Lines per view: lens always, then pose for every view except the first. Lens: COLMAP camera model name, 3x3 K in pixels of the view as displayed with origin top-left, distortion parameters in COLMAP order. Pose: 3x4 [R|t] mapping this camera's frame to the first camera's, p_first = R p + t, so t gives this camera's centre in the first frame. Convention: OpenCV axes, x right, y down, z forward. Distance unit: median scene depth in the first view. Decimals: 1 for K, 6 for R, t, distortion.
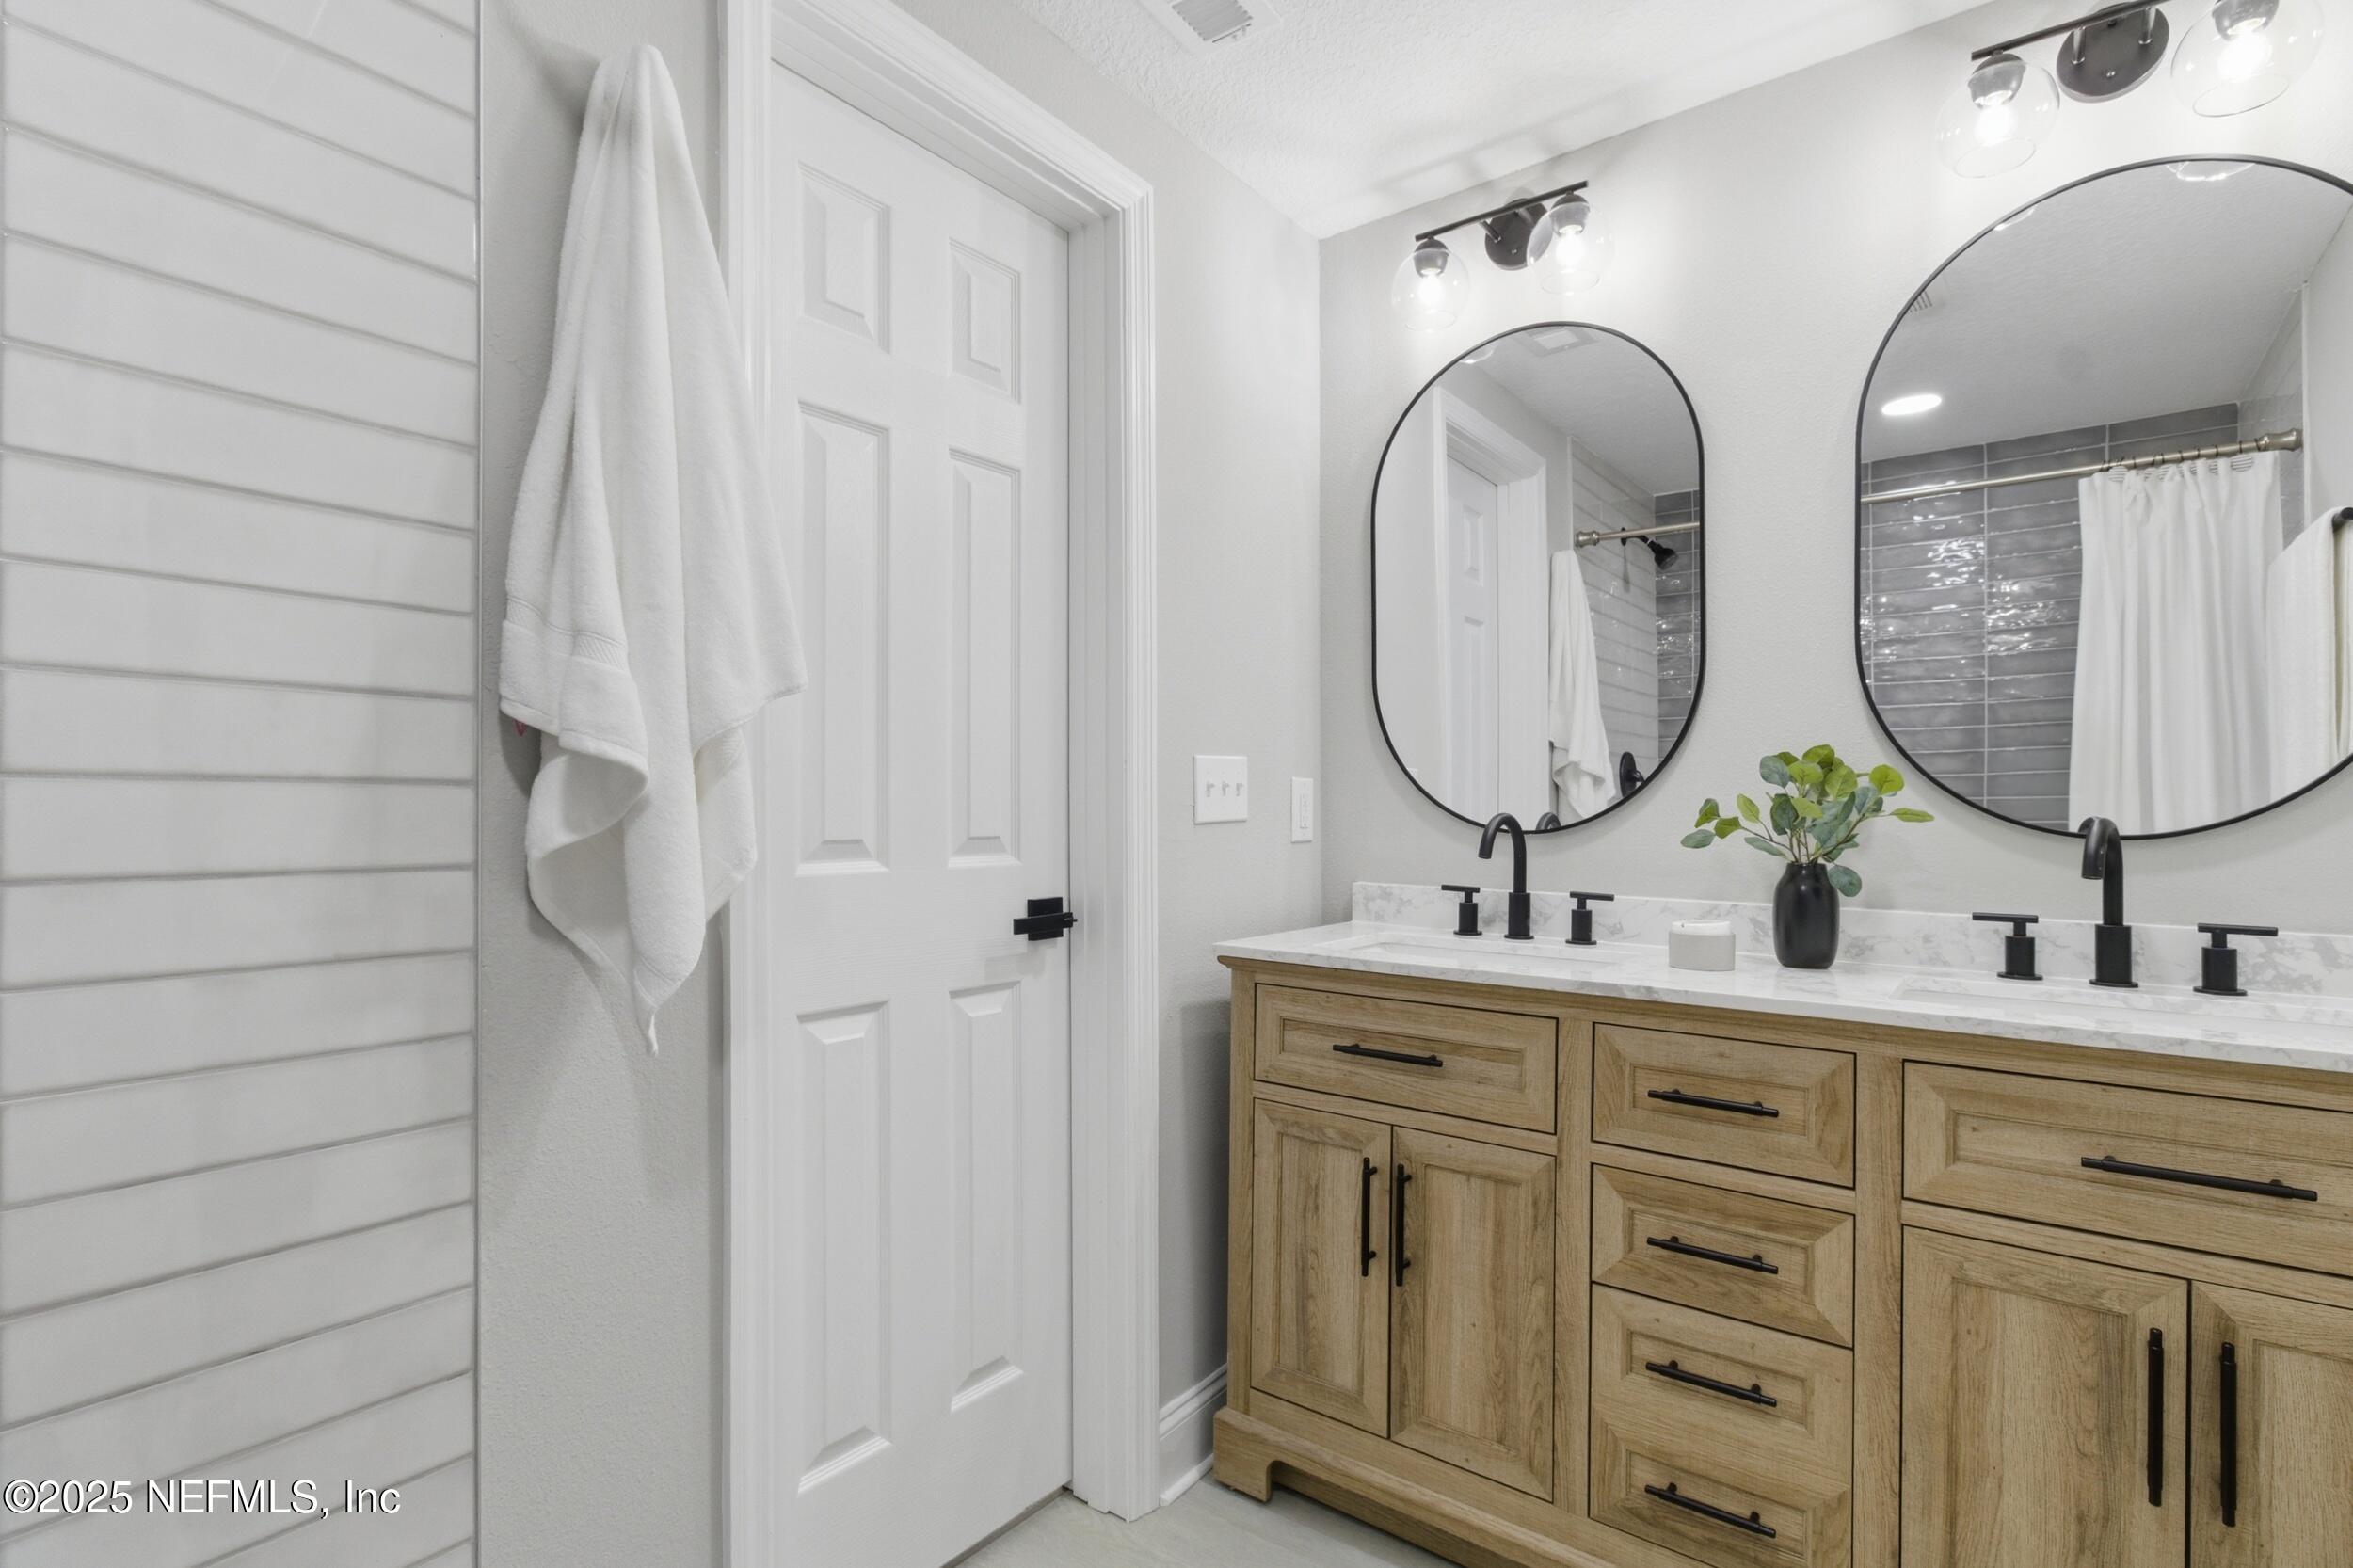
lens RADIAL K [[1131.0, 0, 1190.6], [0, 1131.0, 810.7], [0, 0, 1]] dist [0.000232, -0.000094]
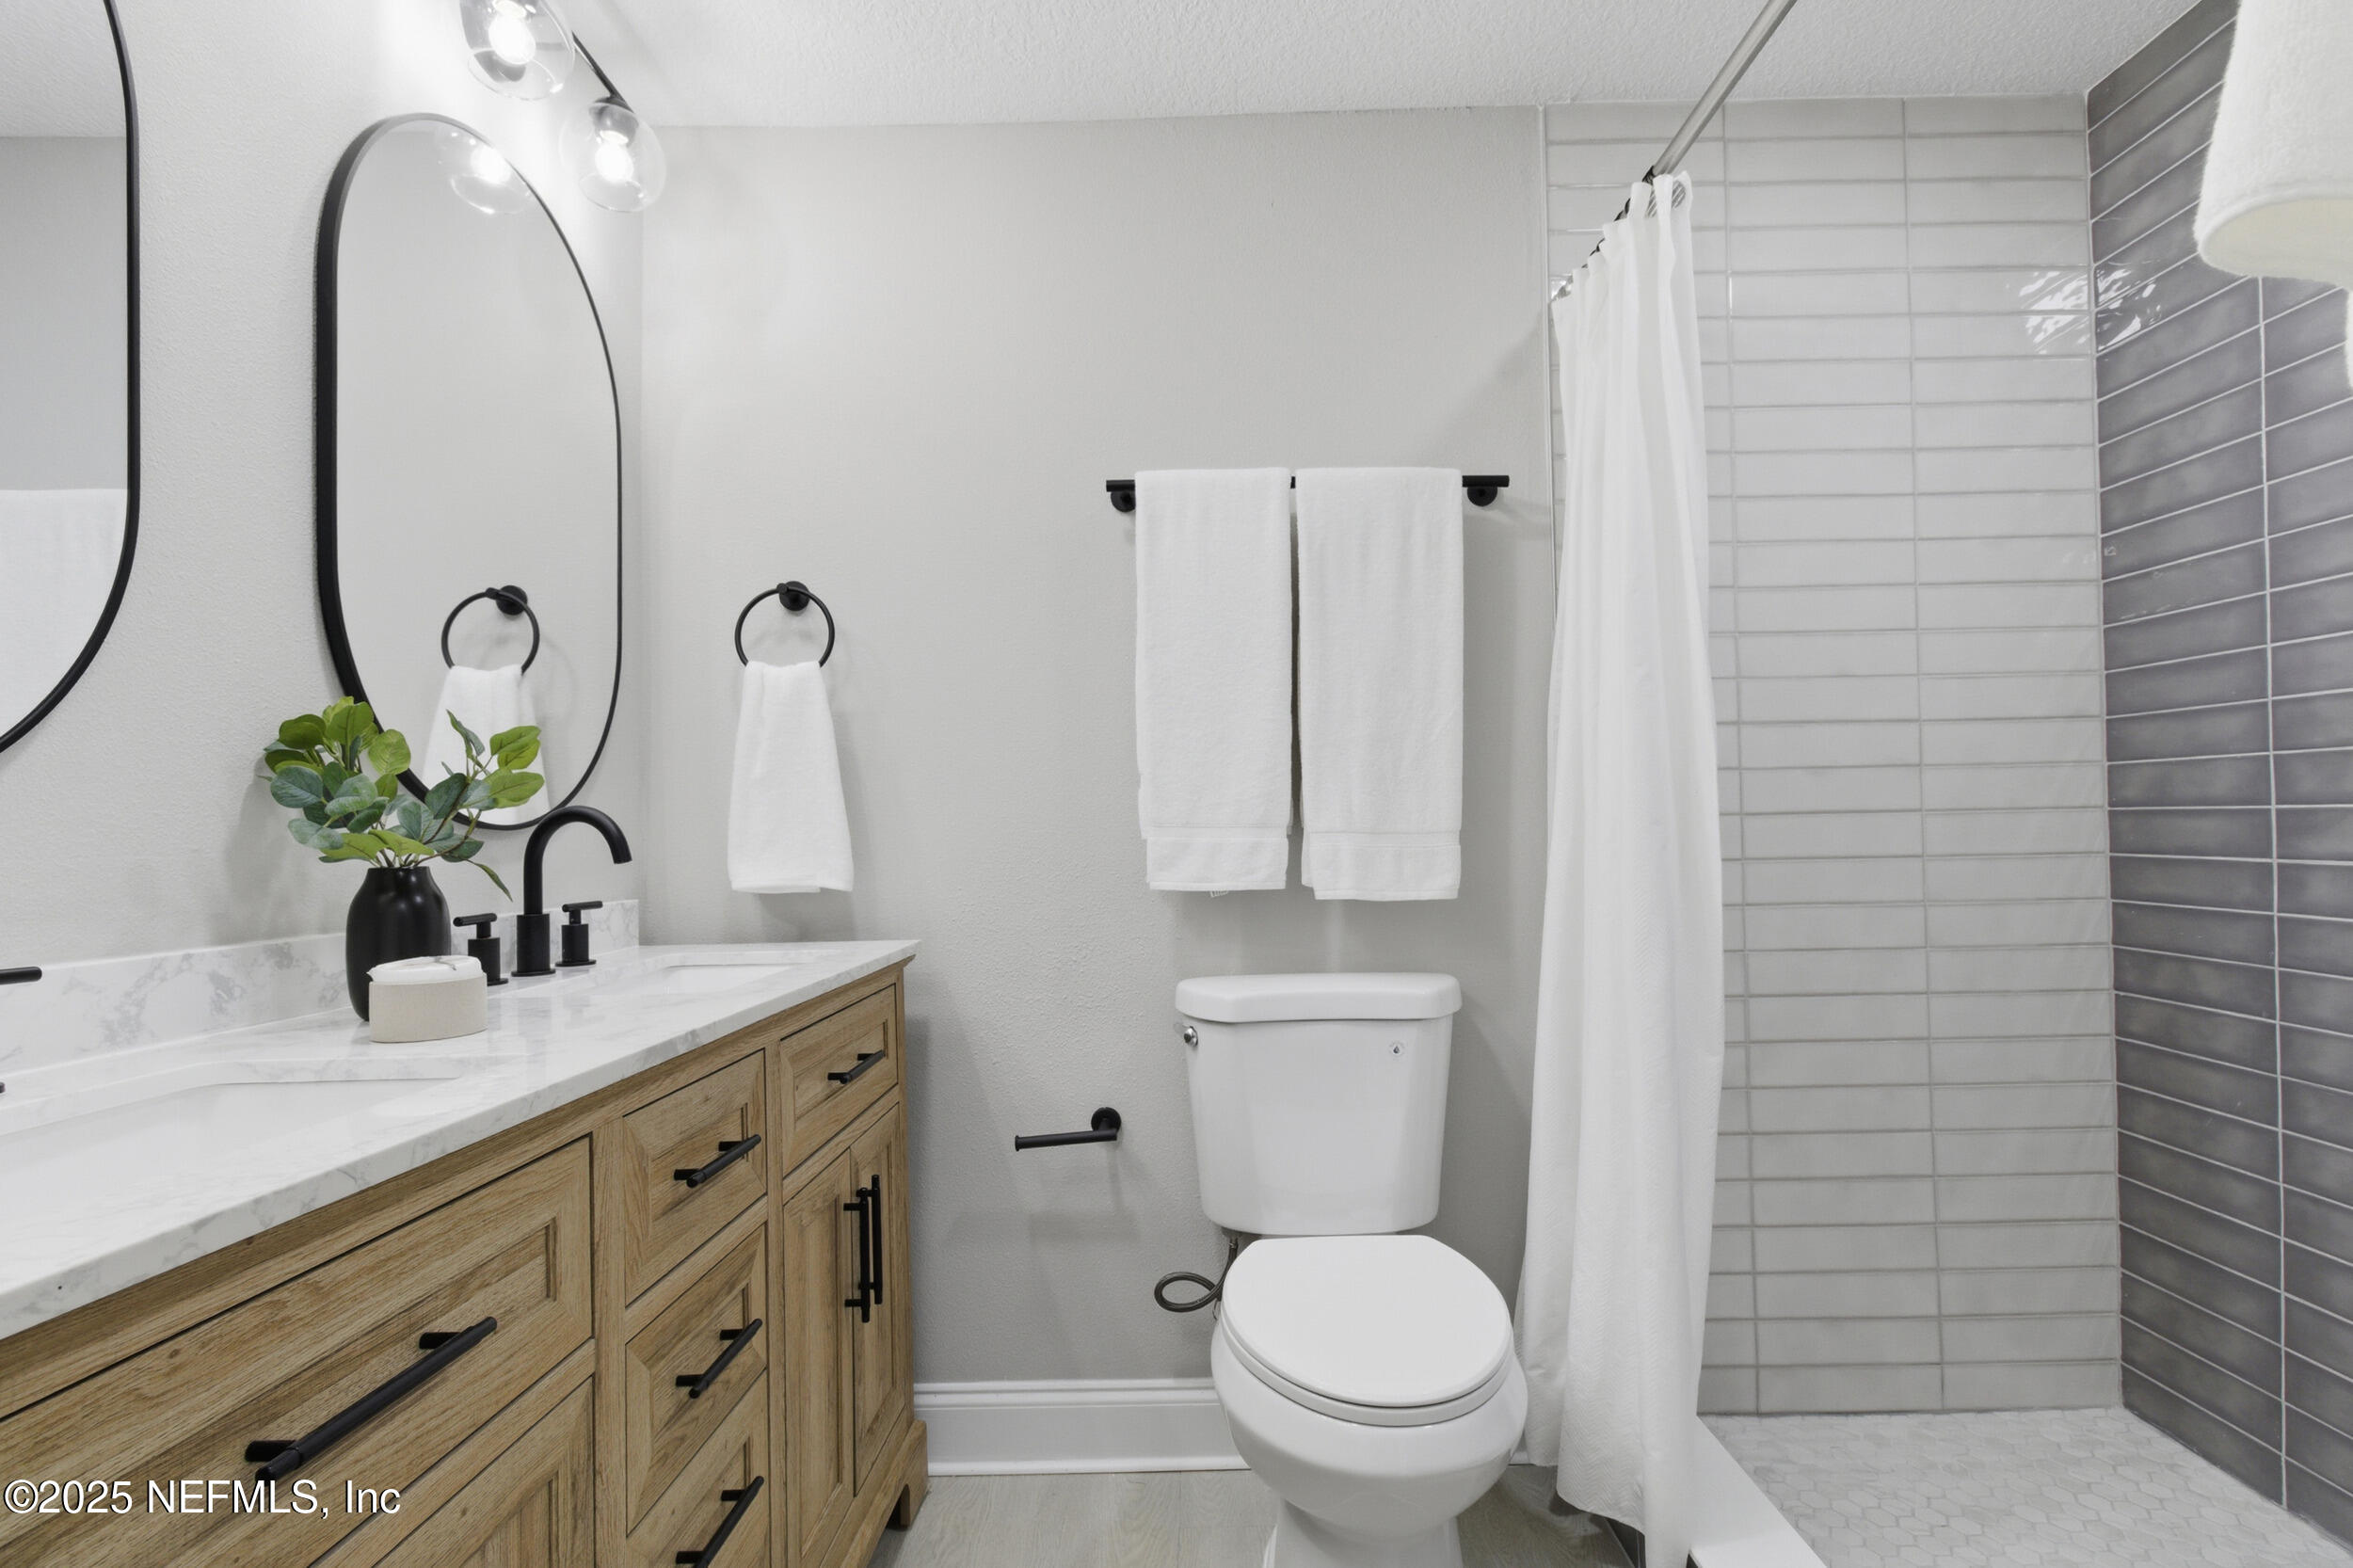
lens RADIAL K [[1131.0, 0, 1190.6], [0, 1131.0, 810.7], [0, 0, 1]] dist [0.000232, -0.000094]
pose [[-0.598890, 0.021894, 0.800532, -0.322786], [0.019938, 0.999724, -0.012425, 0.032335], [-0.800583, 0.008519, -0.599161, 1.090074]]
